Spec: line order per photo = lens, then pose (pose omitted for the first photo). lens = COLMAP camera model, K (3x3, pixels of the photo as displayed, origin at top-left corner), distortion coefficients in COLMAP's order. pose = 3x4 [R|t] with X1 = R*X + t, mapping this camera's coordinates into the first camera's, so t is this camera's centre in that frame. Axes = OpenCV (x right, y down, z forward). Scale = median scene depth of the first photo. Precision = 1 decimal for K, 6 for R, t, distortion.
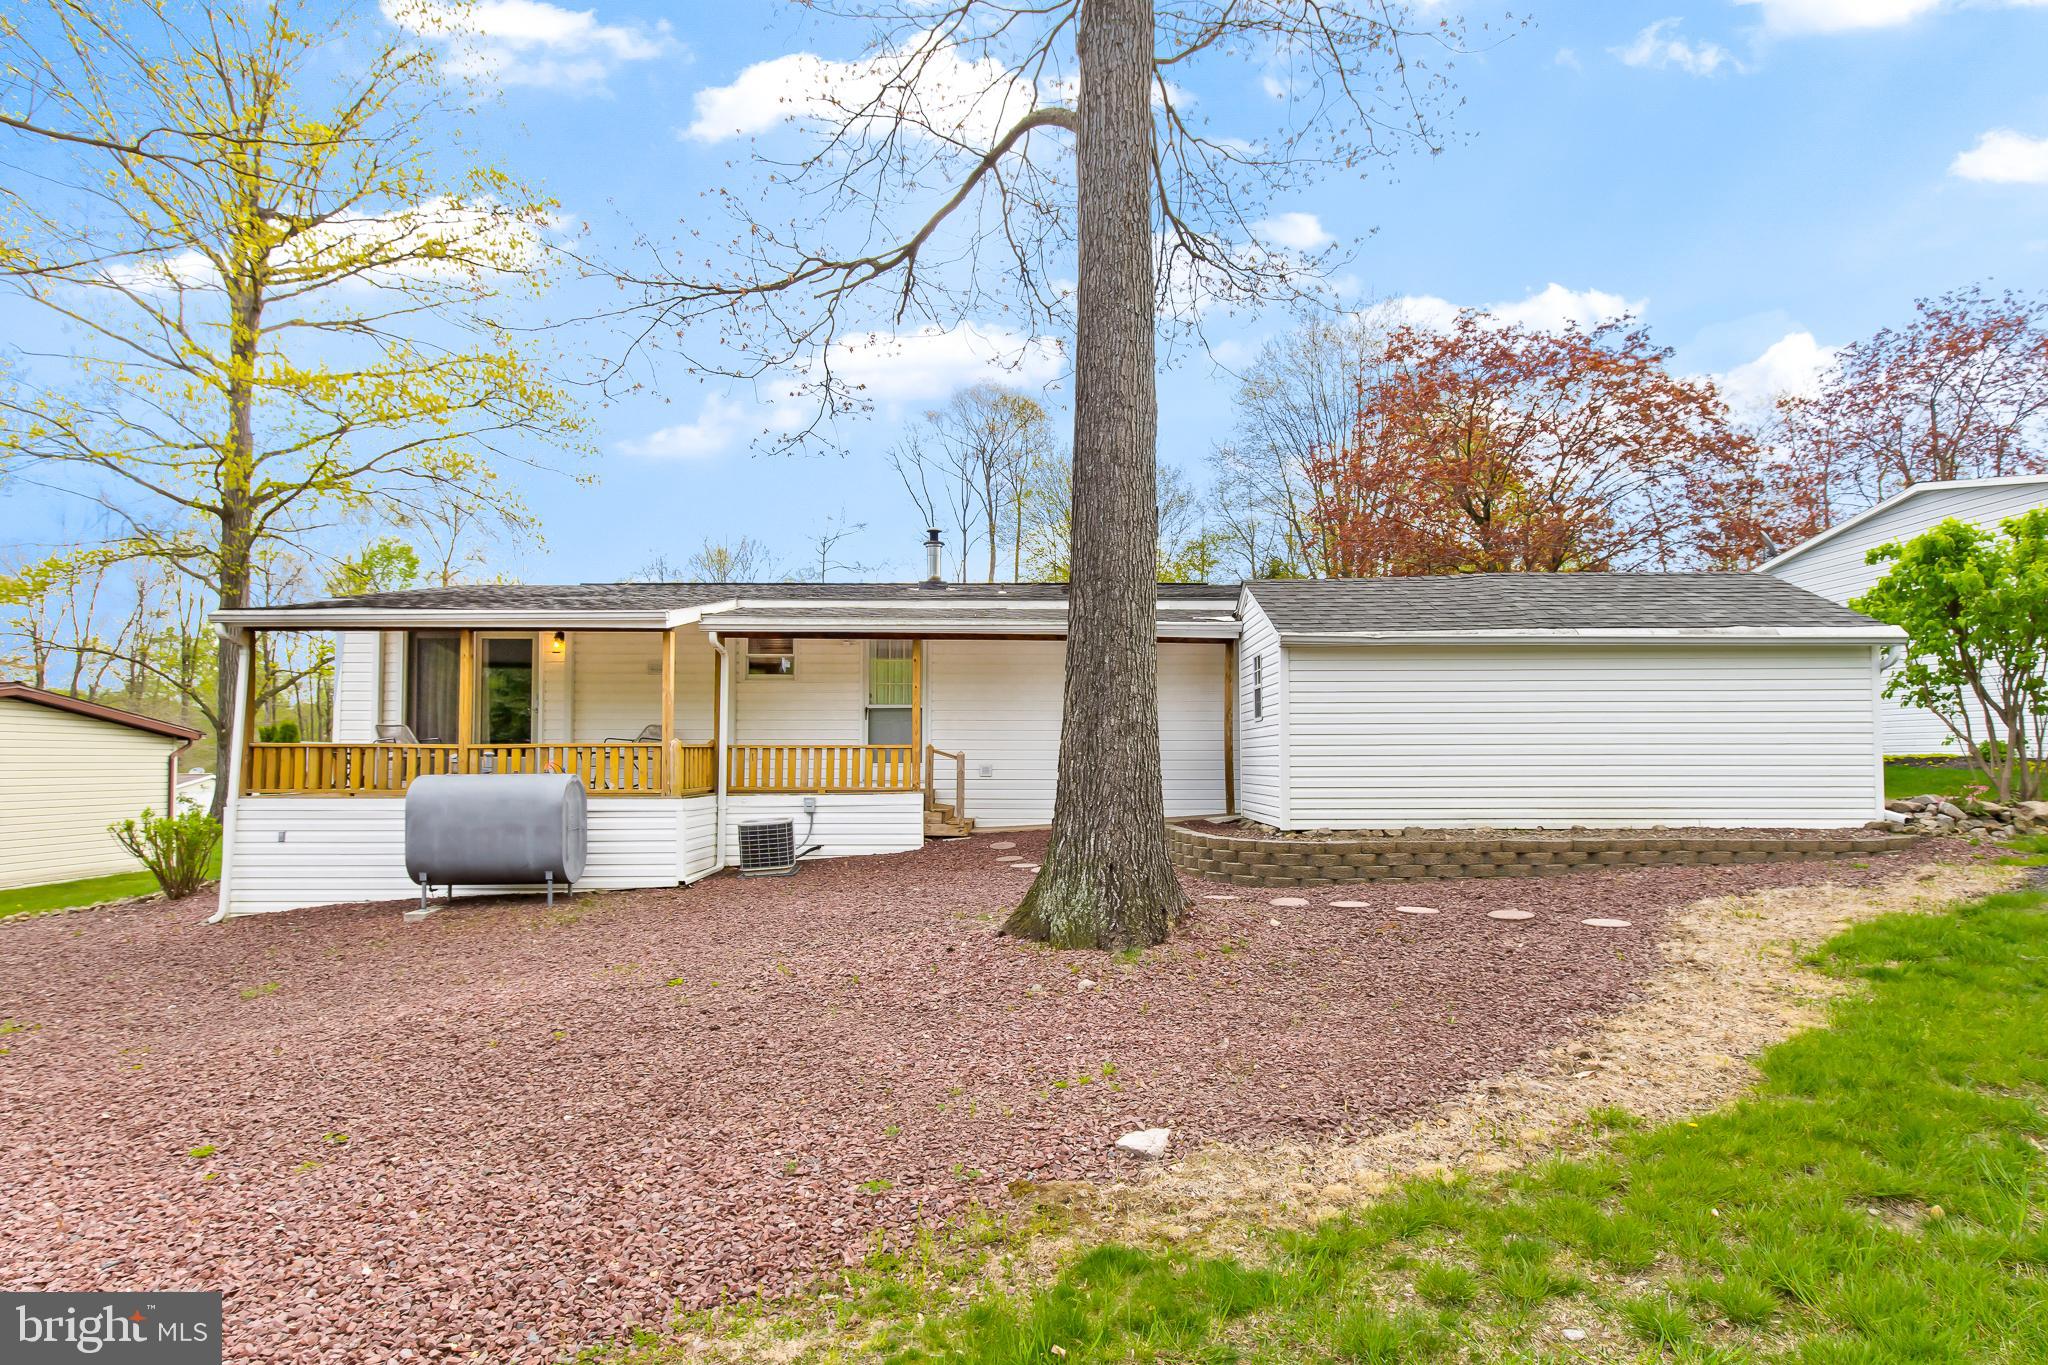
lens RADIAL K [[1064.7, 0, 1022.8], [0, 1064.7, 670.7], [0, 0, 1]] dist [-0.003367, 0.000060]
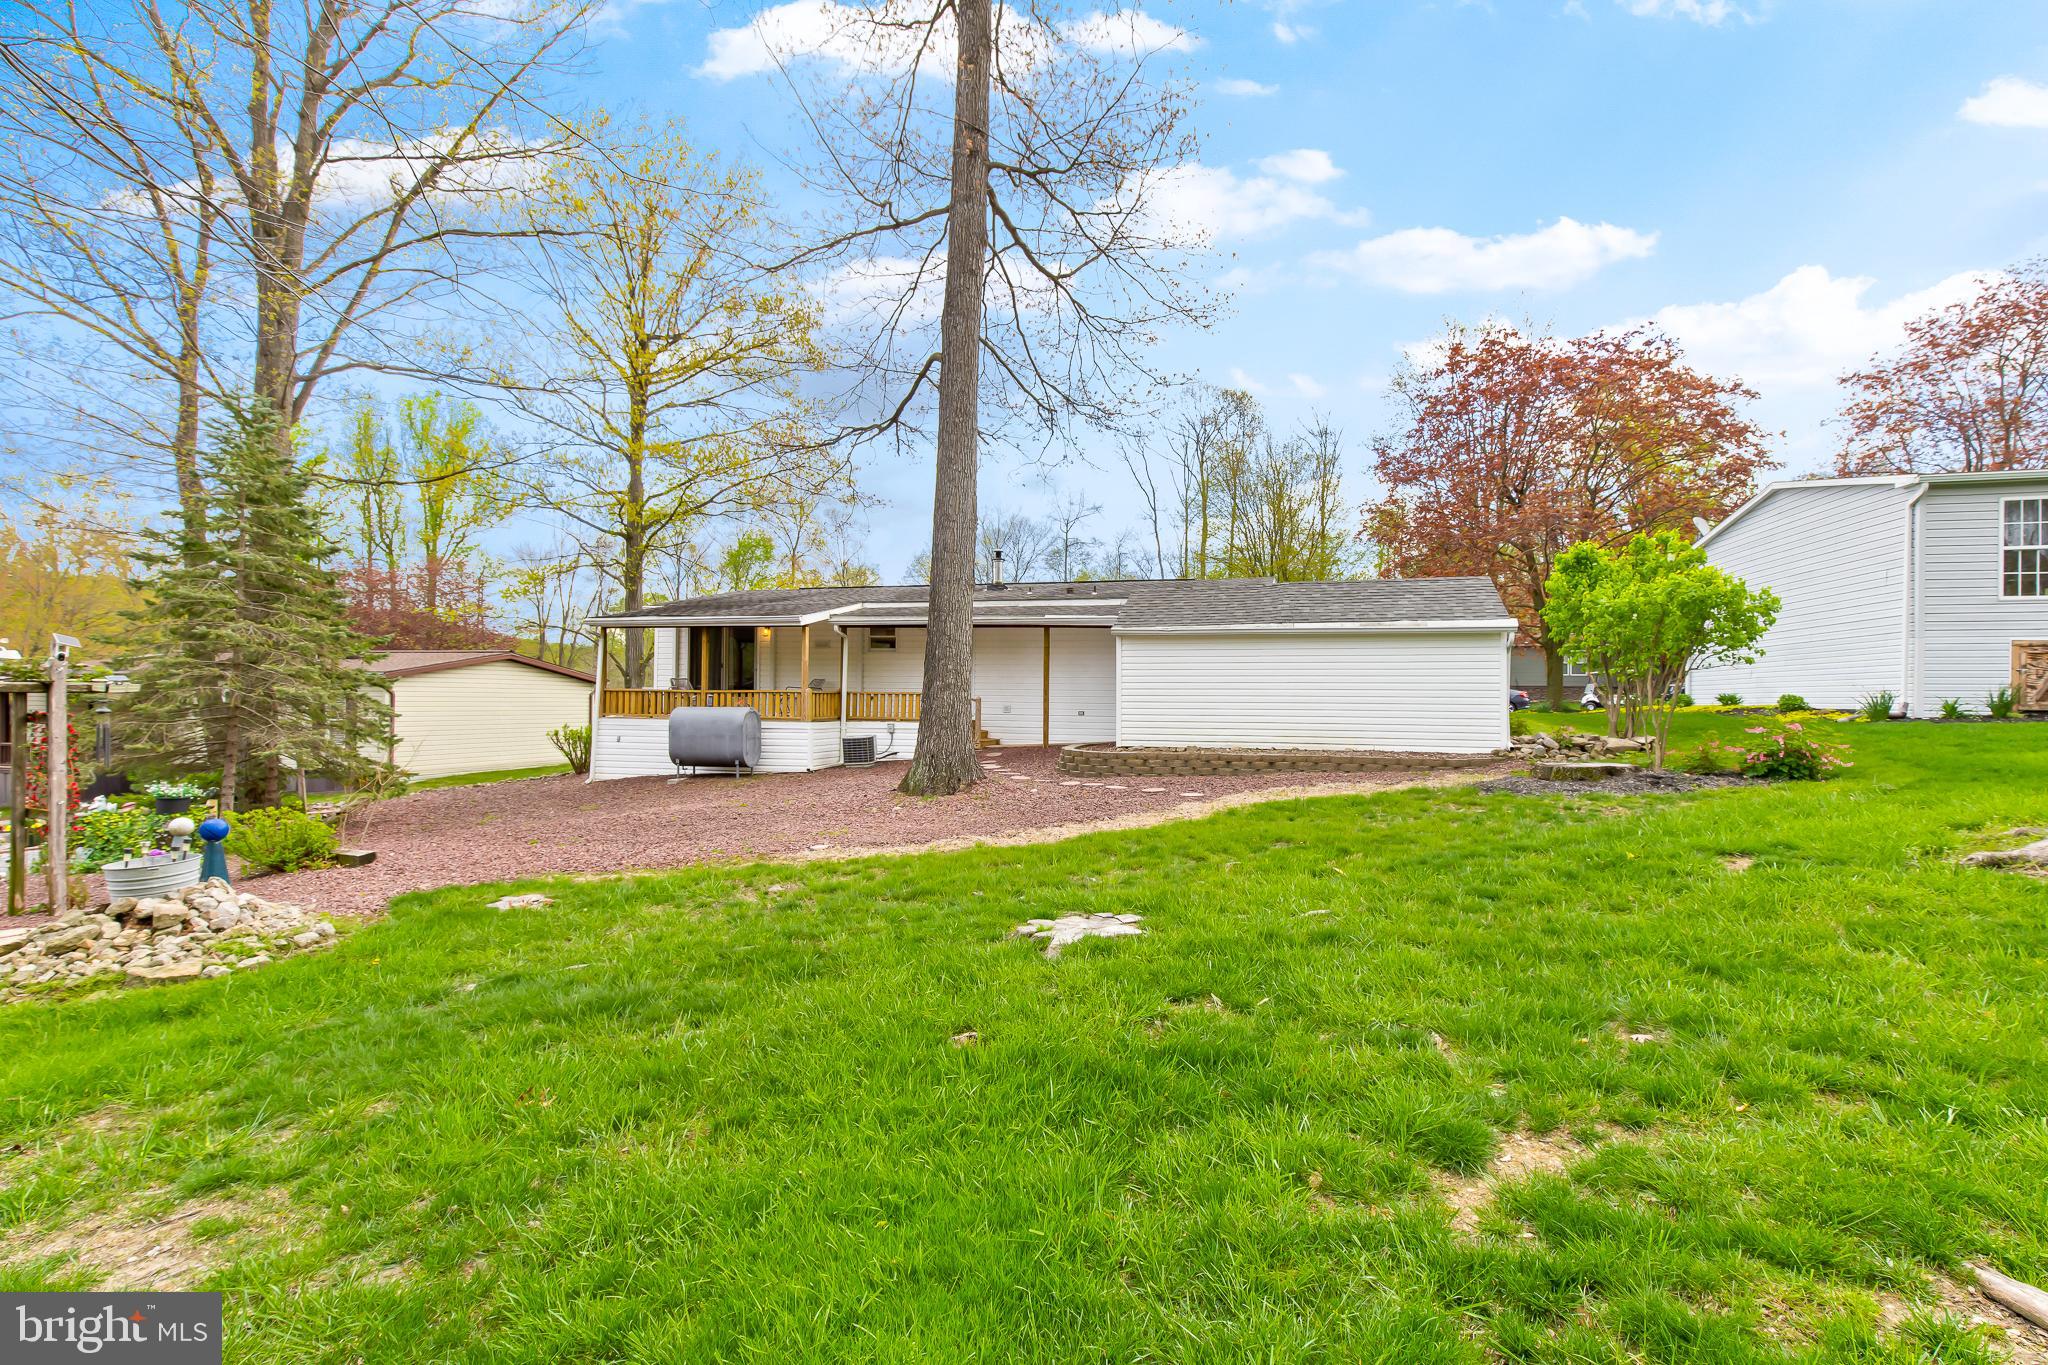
lens RADIAL K [[948.9, 0, 1027.0], [0, 948.9, 625.2], [0, 0, 1]] dist [0.000948, 0.000166]
pose [[0.960864, -0.012088, -0.276758, 0.416403], [0.013193, 0.999911, 0.002131, -0.035362], [0.276707, -0.005698, 0.960937, -0.368550]]
